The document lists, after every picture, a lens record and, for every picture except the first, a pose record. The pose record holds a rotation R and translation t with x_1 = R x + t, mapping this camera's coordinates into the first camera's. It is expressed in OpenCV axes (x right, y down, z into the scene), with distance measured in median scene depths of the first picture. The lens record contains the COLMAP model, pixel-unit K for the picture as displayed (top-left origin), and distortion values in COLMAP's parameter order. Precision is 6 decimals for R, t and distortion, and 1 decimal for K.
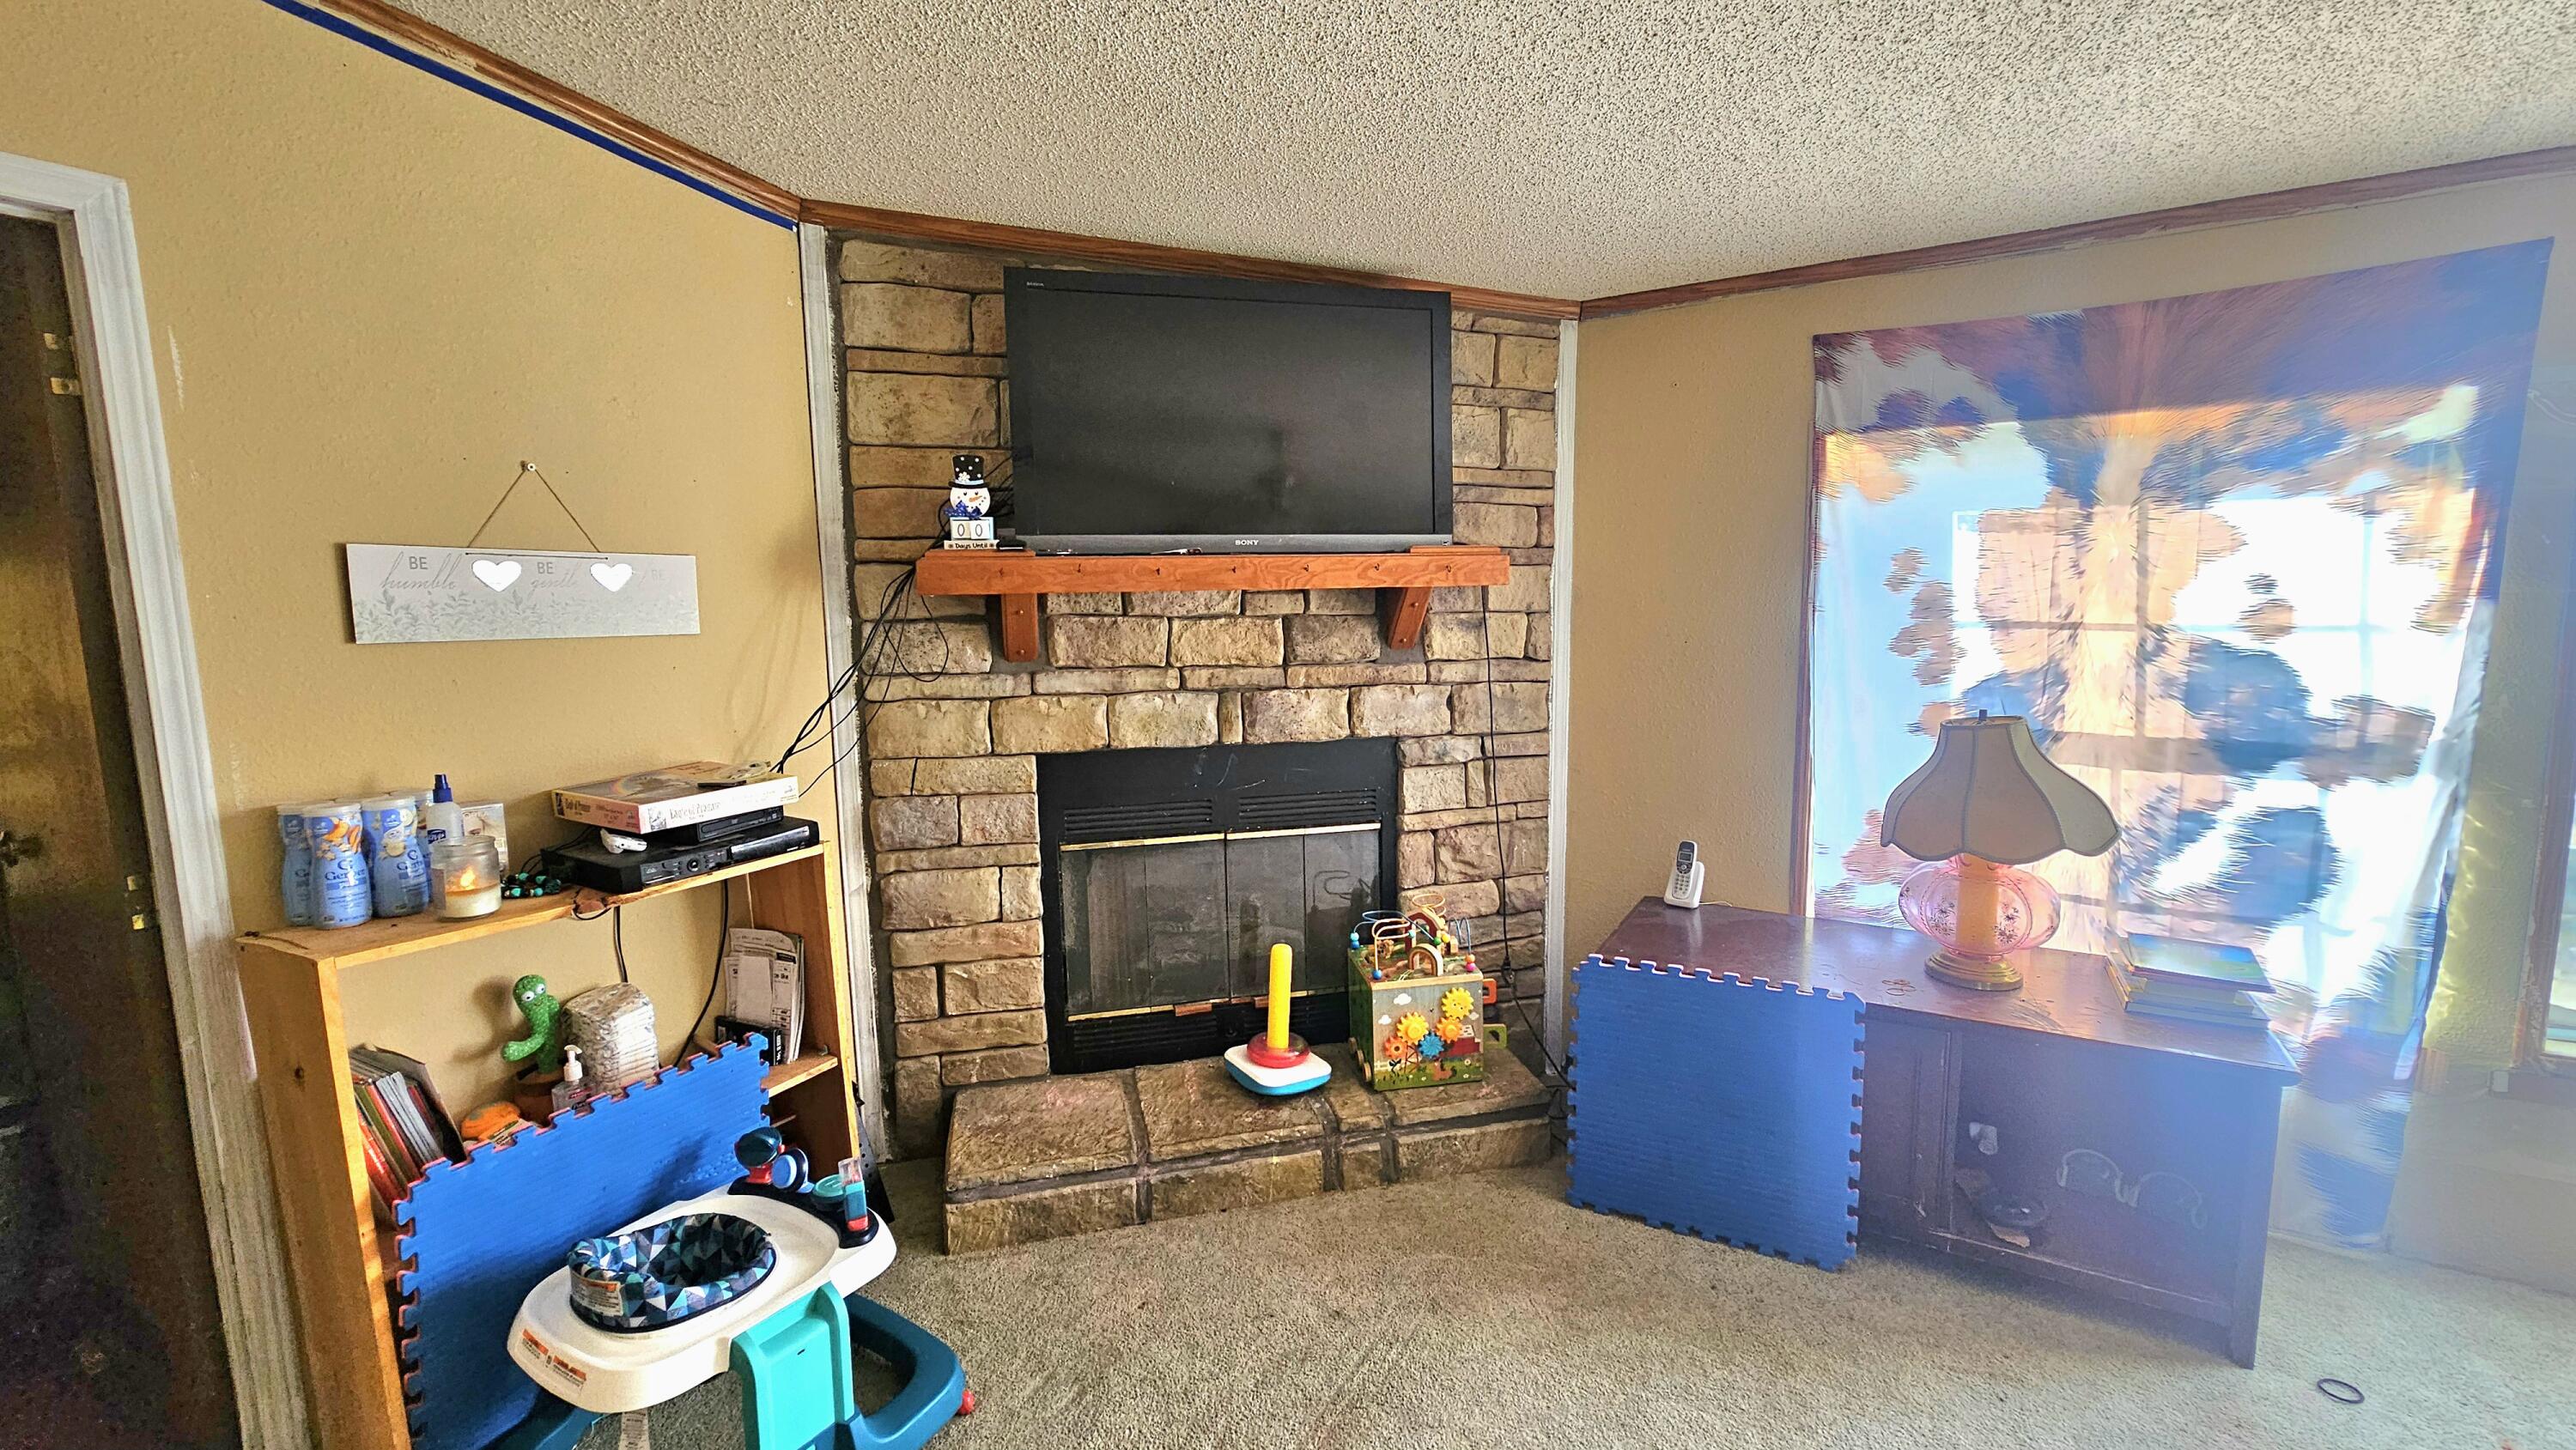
lens RADIAL K [[1048.7, 0, 1295.8], [0, 1048.7, 718.0], [0, 0, 1]] dist [0.001011, 0.000048]
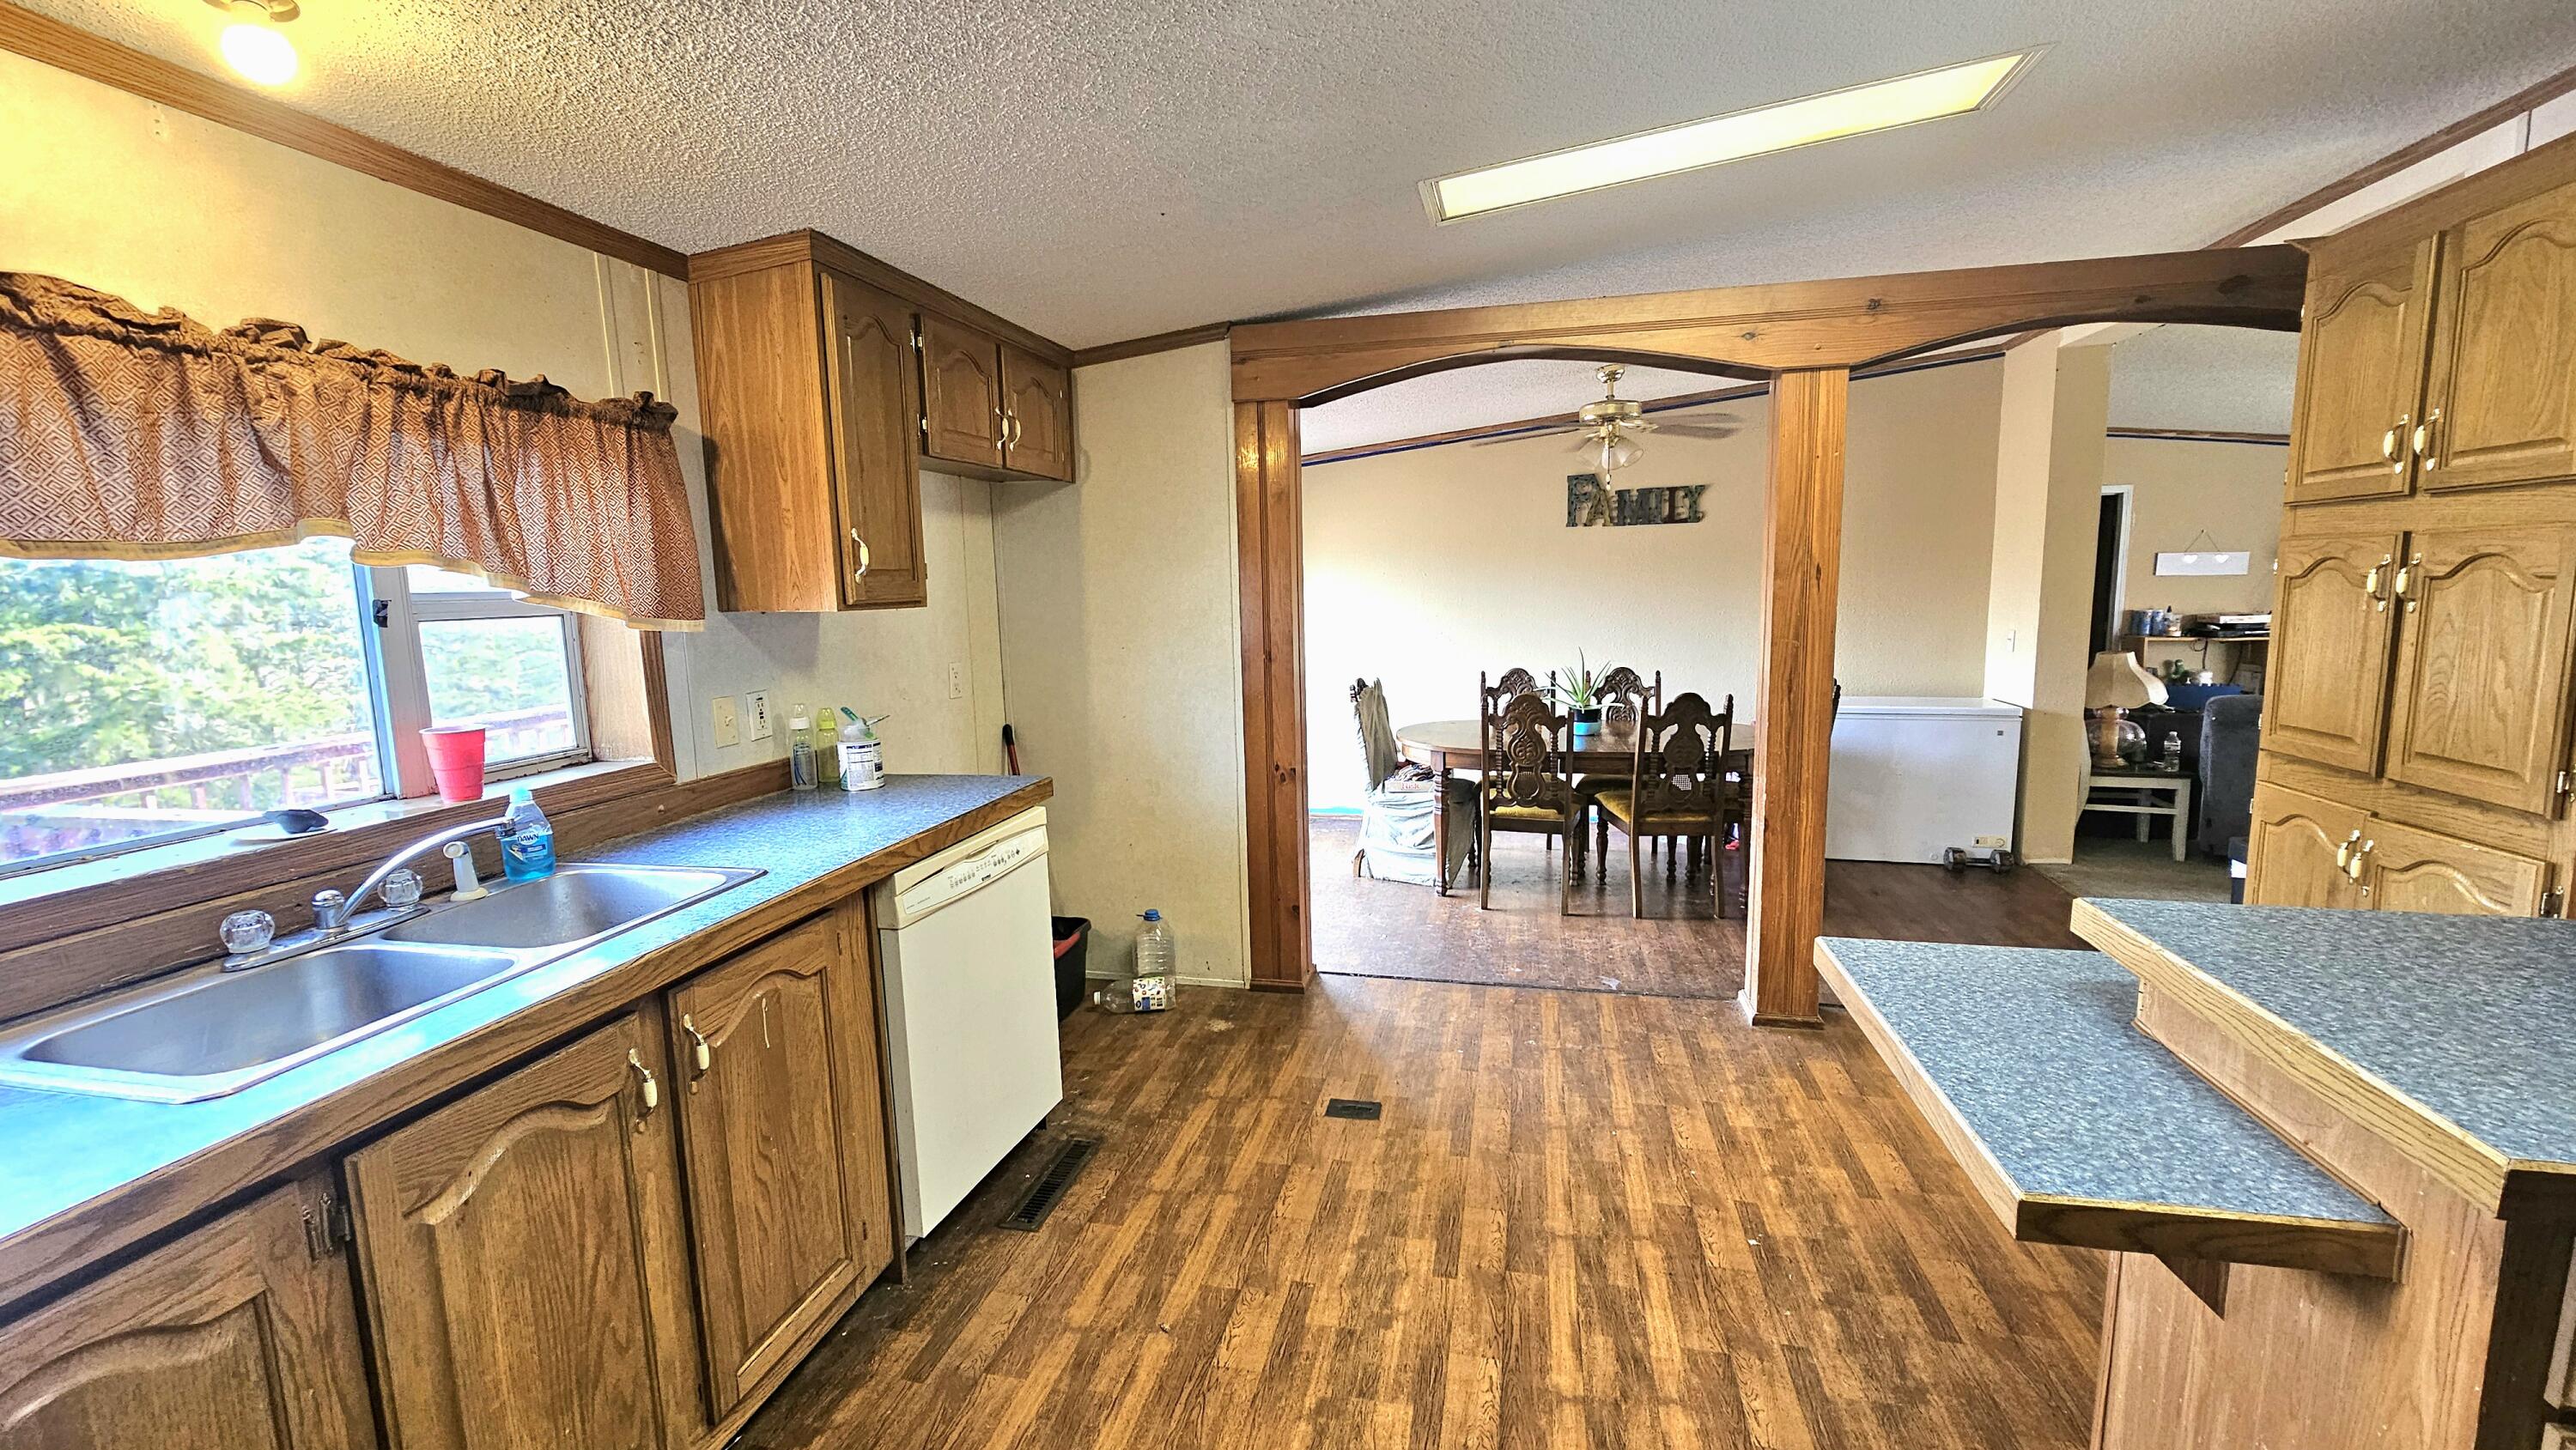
lens RADIAL K [[1048.7, 0, 1295.8], [0, 1048.7, 718.0], [0, 0, 1]] dist [0.001011, 0.000048]
pose [[0.320771, 0.127480, -0.938539, 1.465971], [-0.090375, 0.990499, 0.103650, 0.262069], [0.942835, 0.051573, 0.329245, -2.589506]]
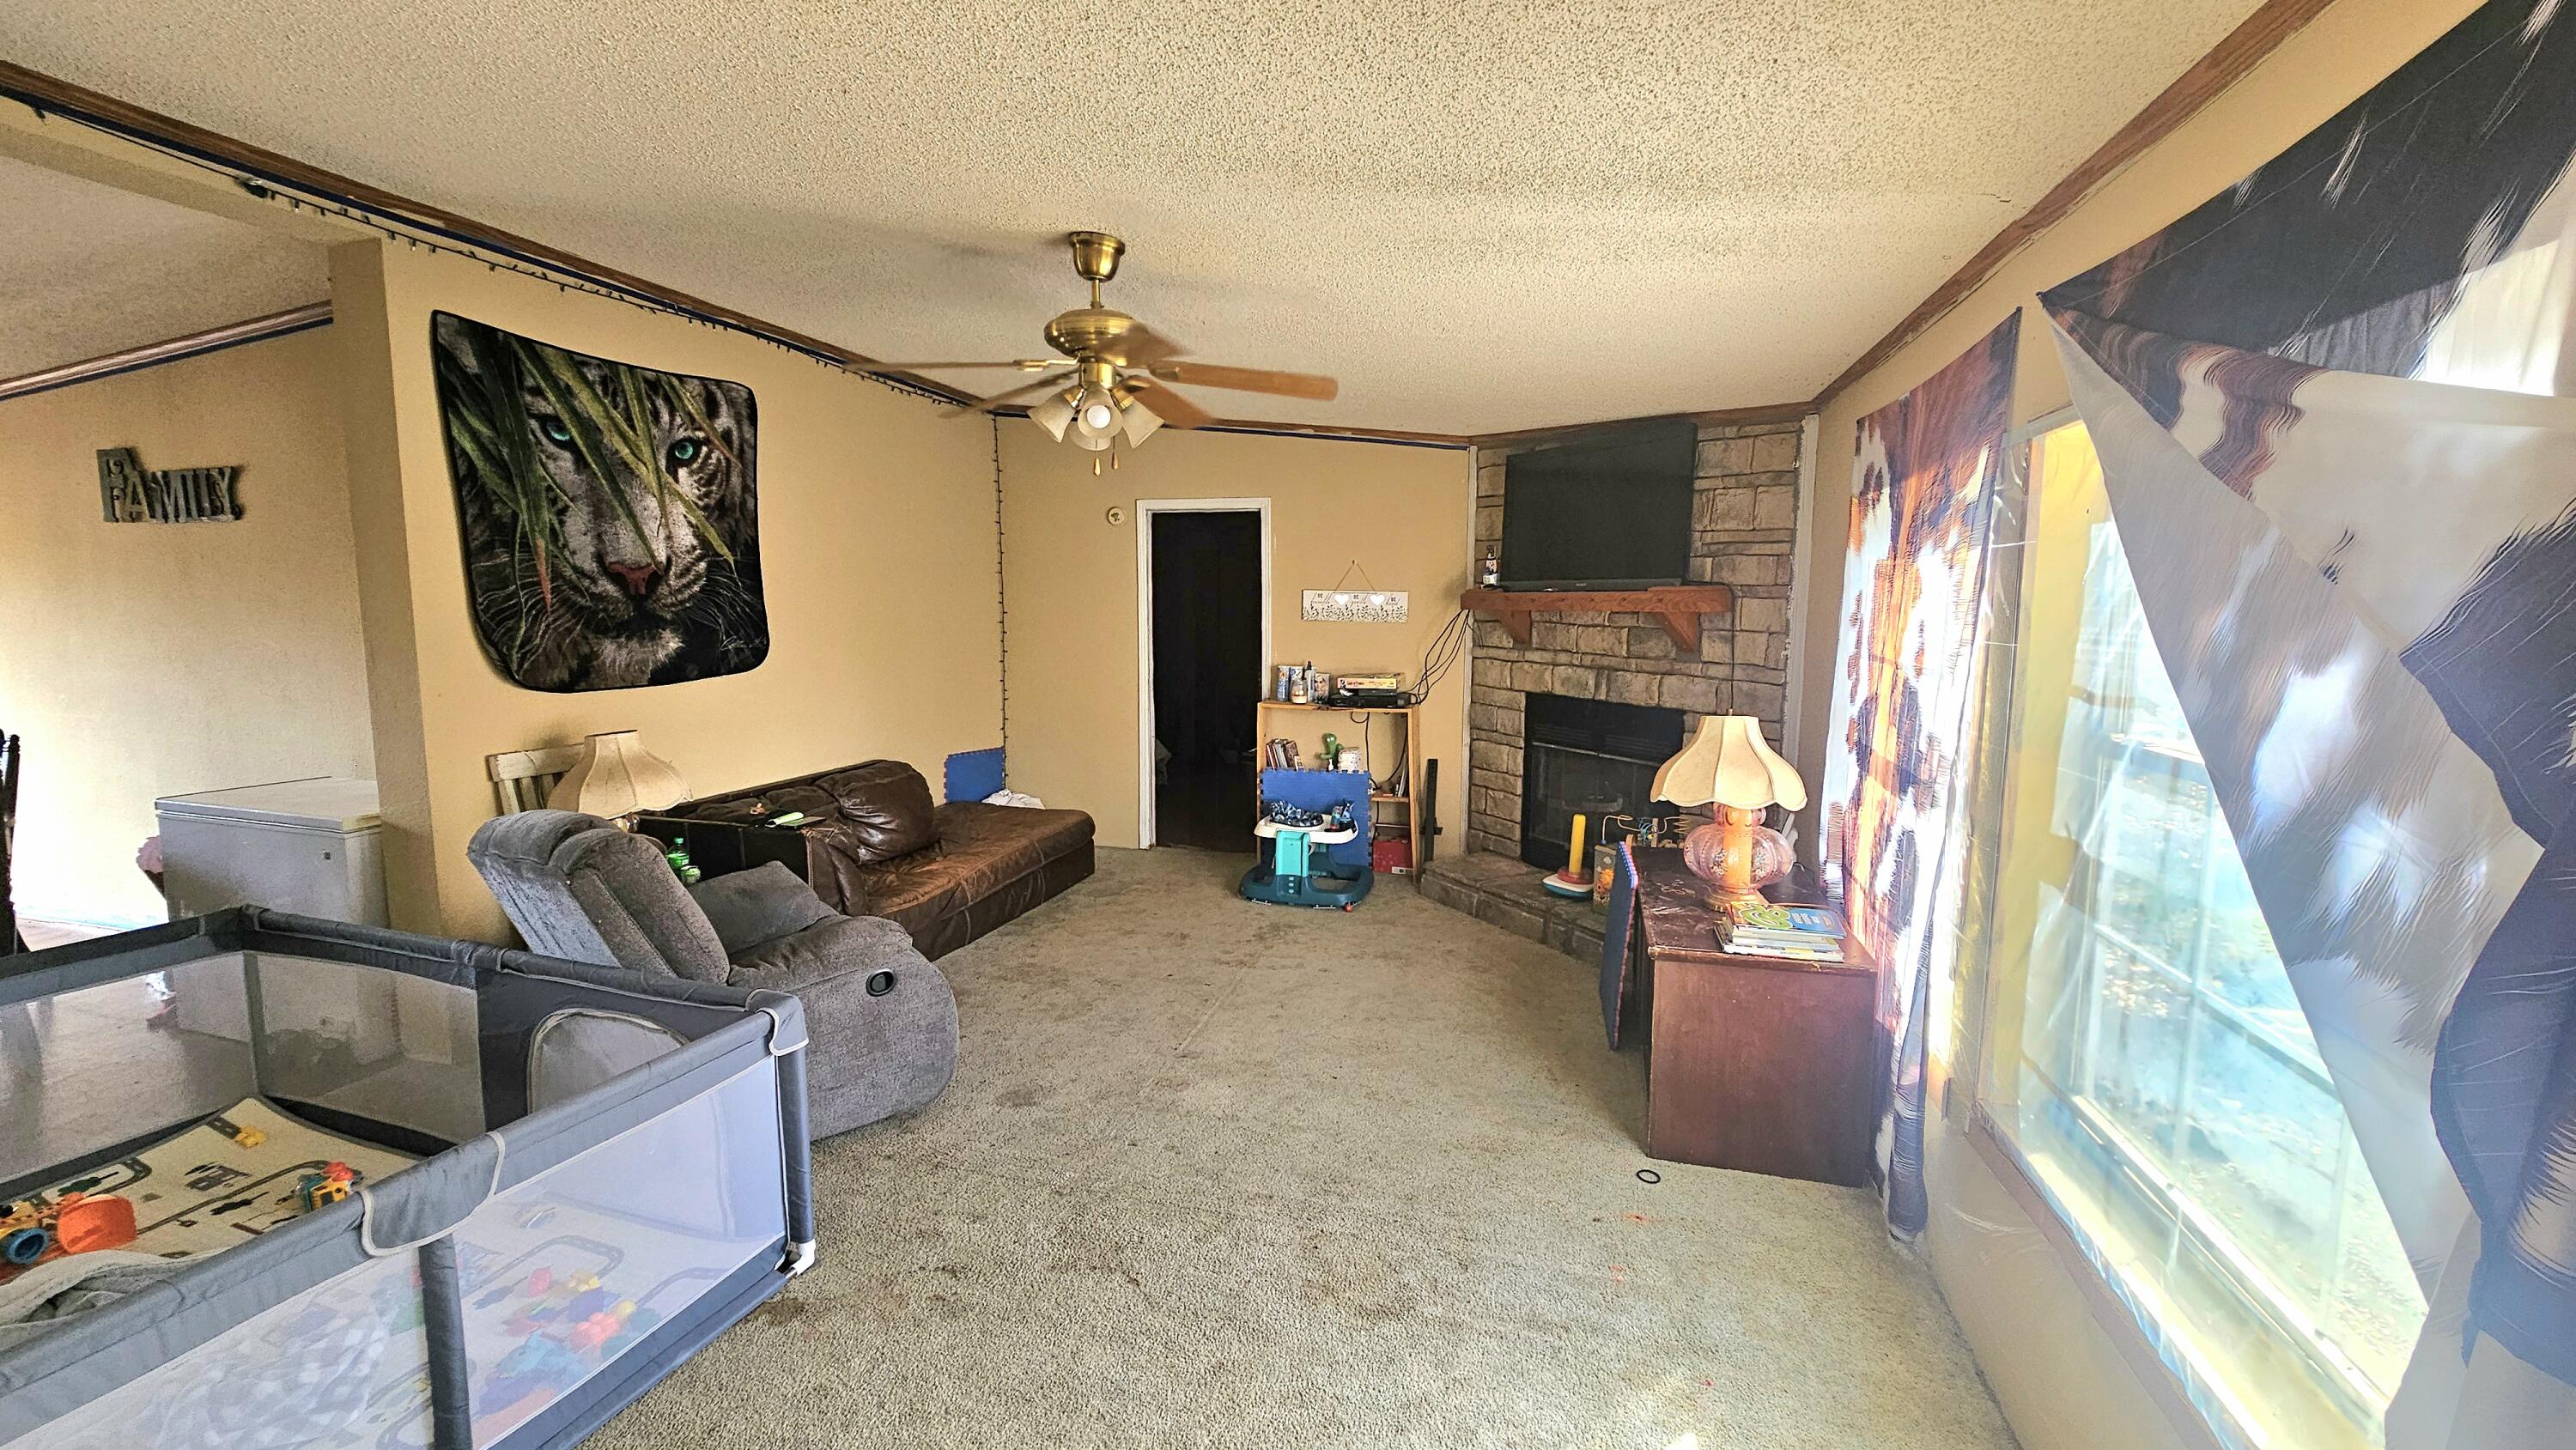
lens RADIAL K [[1048.7, 0, 1295.8], [0, 1048.7, 718.0], [0, 0, 1]] dist [0.001011, 0.000048]
pose [[0.272543, 0.123843, -0.954140, 1.538157], [-0.123605, 0.987971, 0.092927, -0.046913], [0.954171, 0.092610, 0.284572, 0.038358]]
